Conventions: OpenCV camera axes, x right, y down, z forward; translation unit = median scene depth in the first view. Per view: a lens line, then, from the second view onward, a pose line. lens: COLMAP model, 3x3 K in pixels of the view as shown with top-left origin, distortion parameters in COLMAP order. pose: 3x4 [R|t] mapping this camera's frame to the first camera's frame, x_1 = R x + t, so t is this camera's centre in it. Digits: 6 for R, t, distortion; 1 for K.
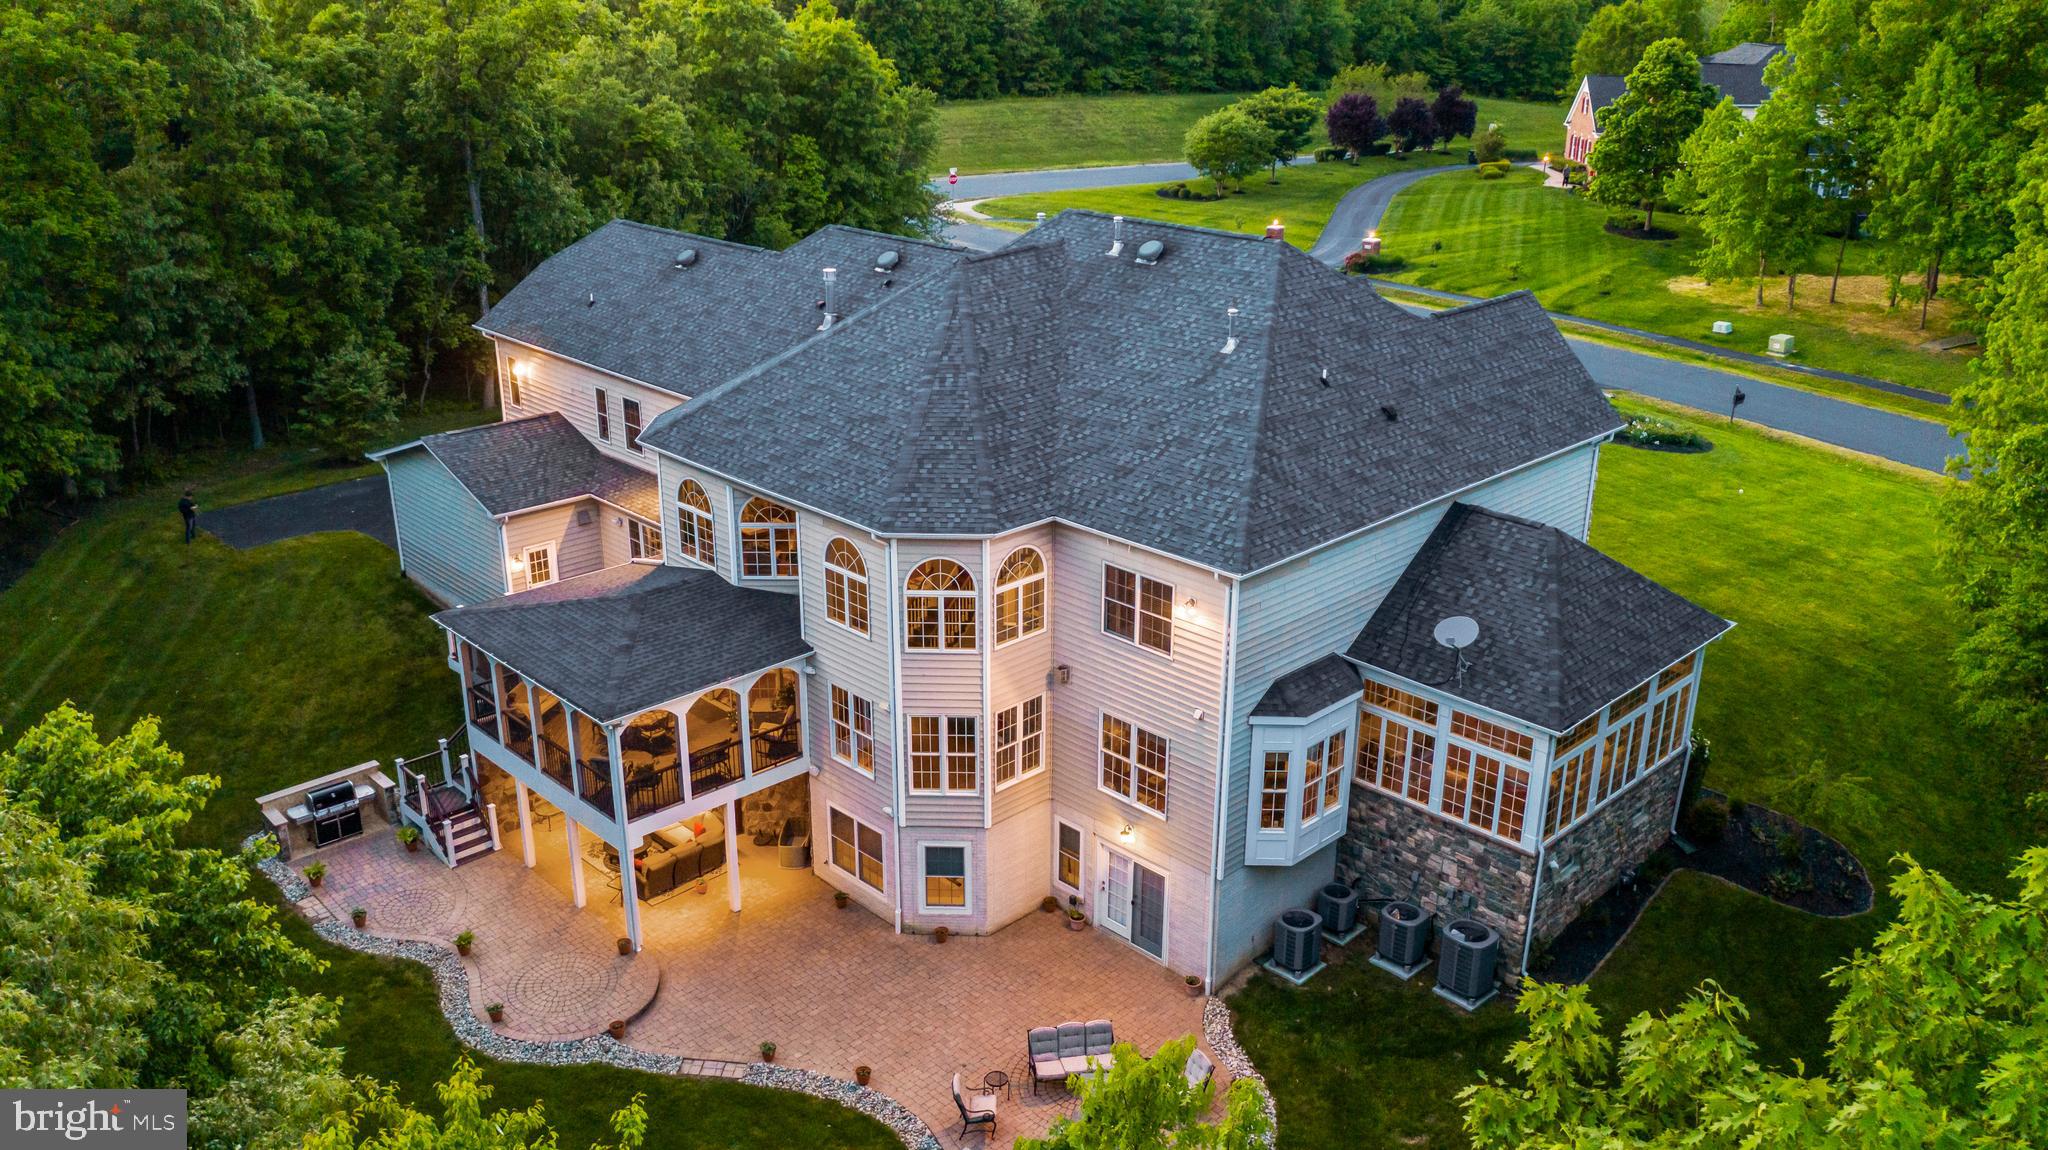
lens RADIAL K [[1623.8, 0, 1024.0], [0, 1623.8, 575.0], [0, 0, 1]] dist [-0.005857, 0.005193]
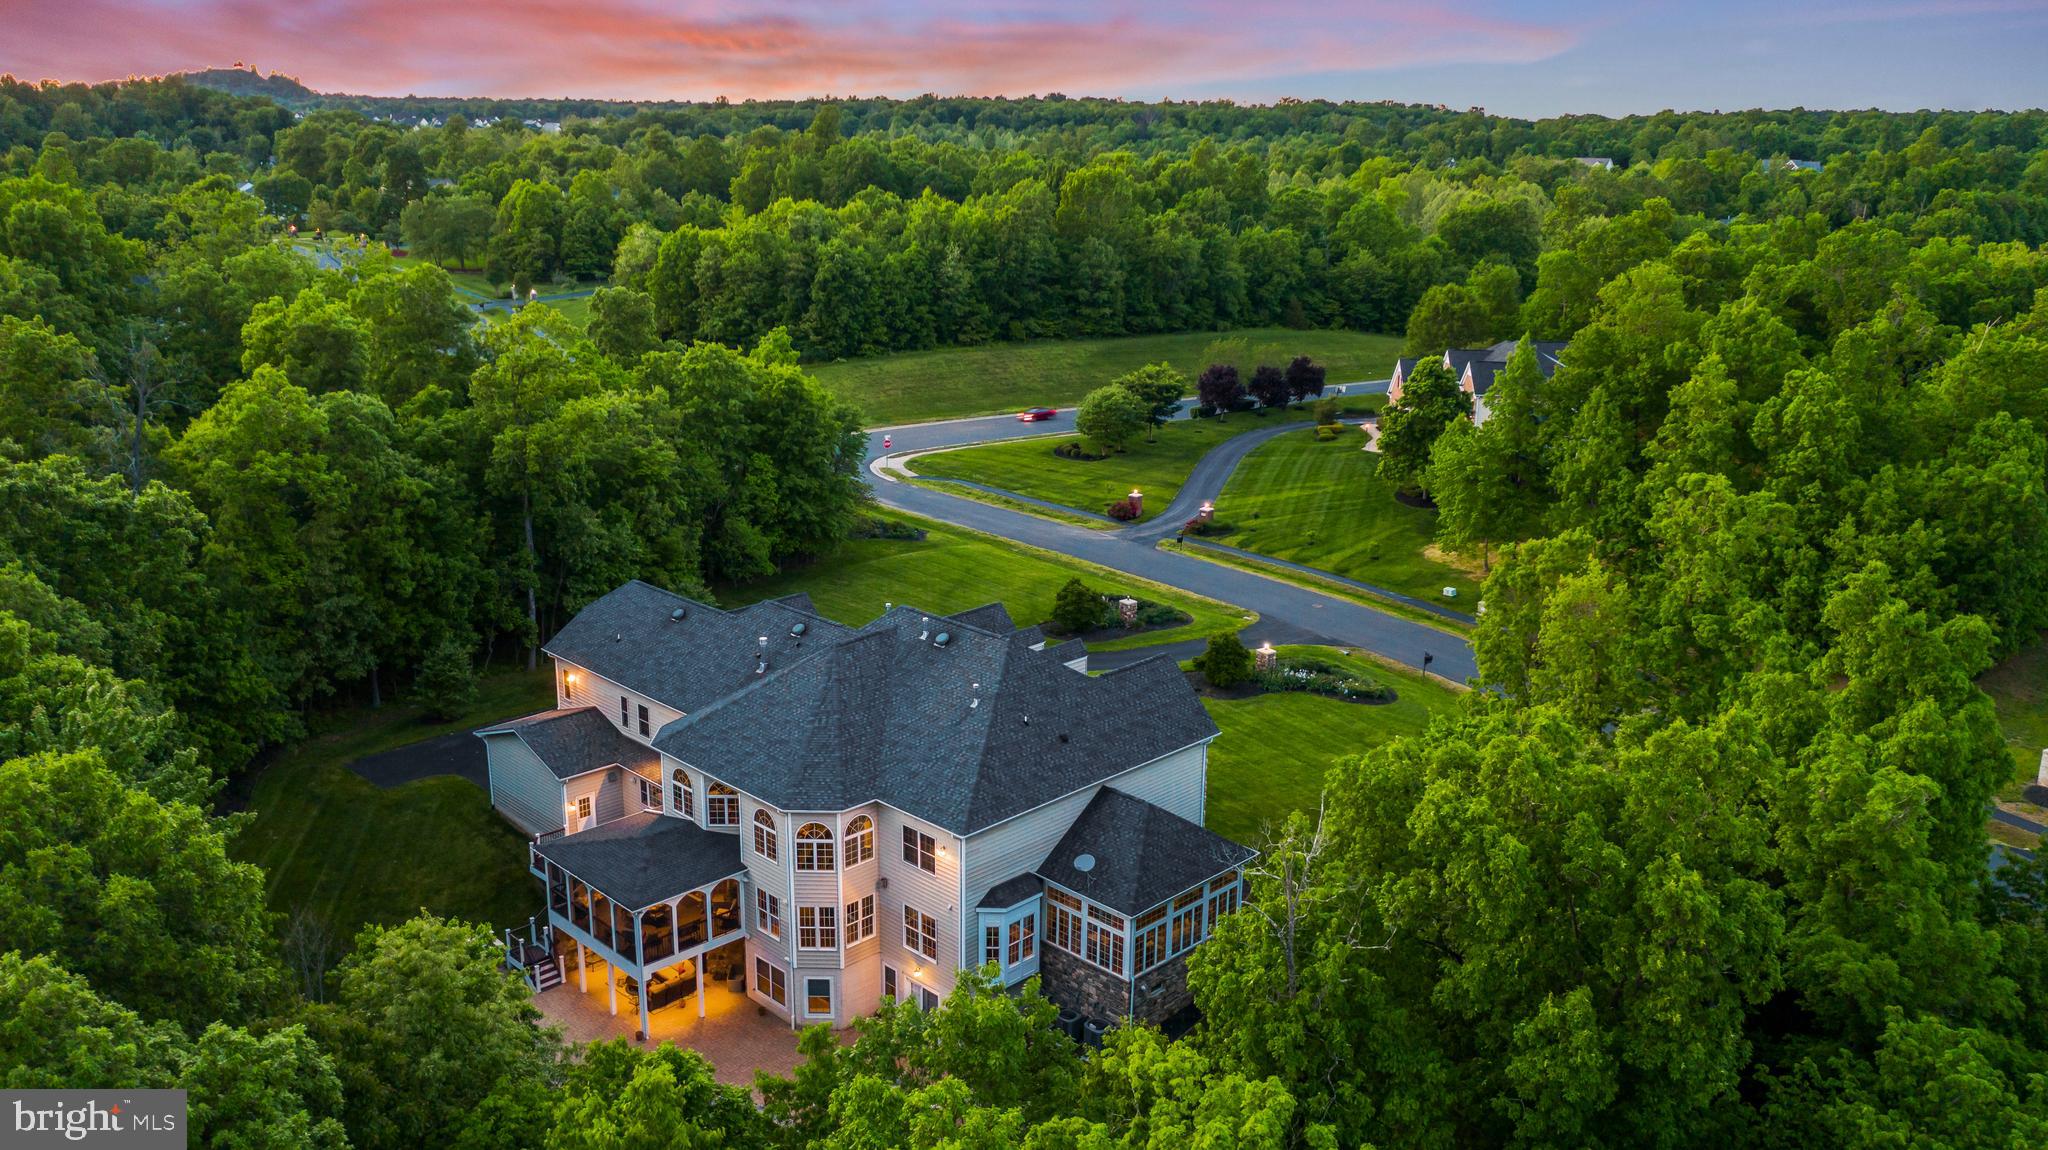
lens RADIAL K [[1623.8, 0, 1024.0], [0, 1623.8, 575.0], [0, 0, 1]] dist [-0.005857, 0.005193]
pose [[0.999863, 0.001905, 0.016433, 0.136945], [-0.000417, 0.995930, -0.090131, -0.108164], [-0.016538, 0.090112, 0.995794, -0.772302]]
